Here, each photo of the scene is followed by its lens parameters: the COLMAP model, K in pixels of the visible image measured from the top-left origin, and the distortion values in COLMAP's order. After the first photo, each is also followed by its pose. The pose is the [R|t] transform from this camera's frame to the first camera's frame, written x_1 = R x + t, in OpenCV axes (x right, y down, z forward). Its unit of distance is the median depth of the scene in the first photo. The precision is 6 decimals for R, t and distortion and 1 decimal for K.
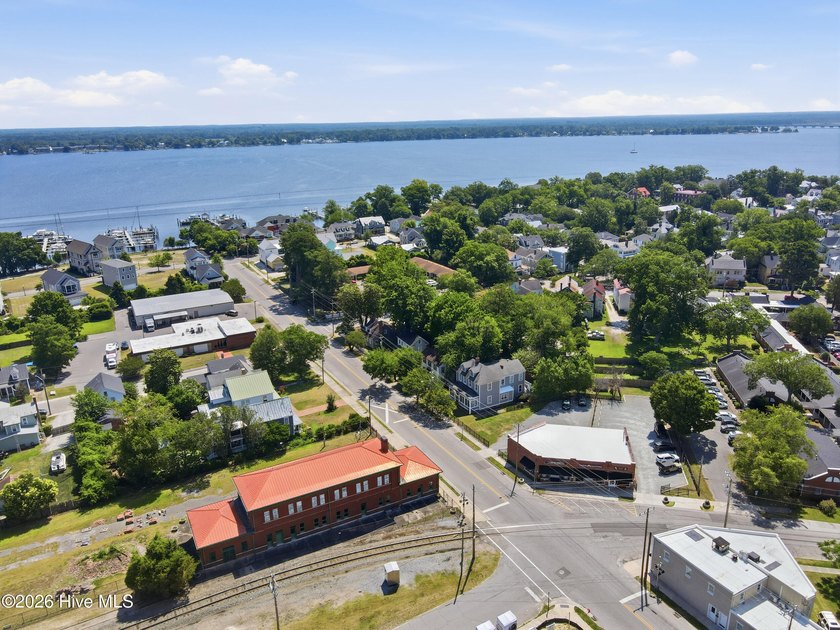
lens RADIAL K [[617.3, 0, 418.6], [0, 617.3, 311.6], [0, 0, 1]] dist [-0.011700, 0.034033]
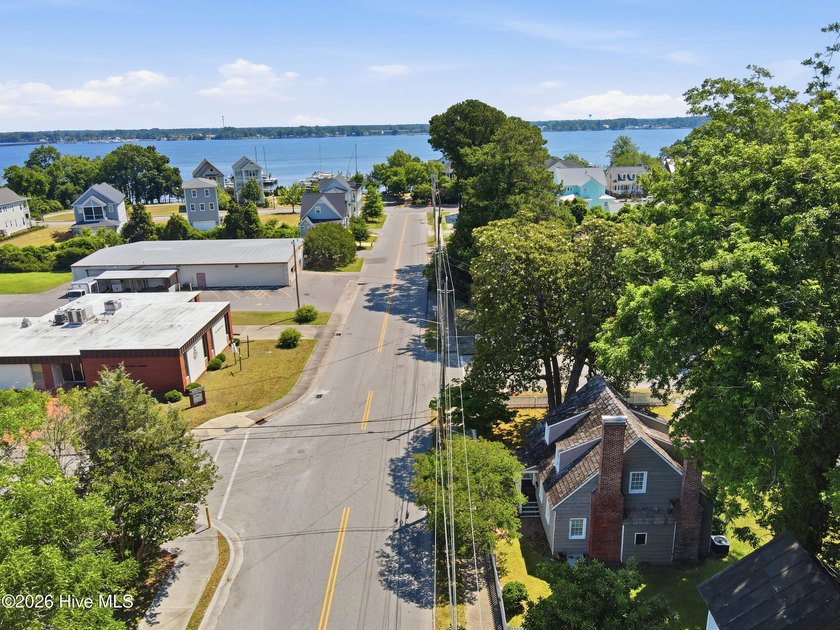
lens RADIAL K [[617.3, 0, 423.5], [0, 617.3, 316.6], [0, 0, 1]] dist [-0.011700, 0.034033]
pose [[0.879388, 0.143633, -0.453924, -0.017942], [-0.140531, 0.989237, 0.040768, -0.006314], [0.454894, 0.027940, 0.890107, 0.428232]]
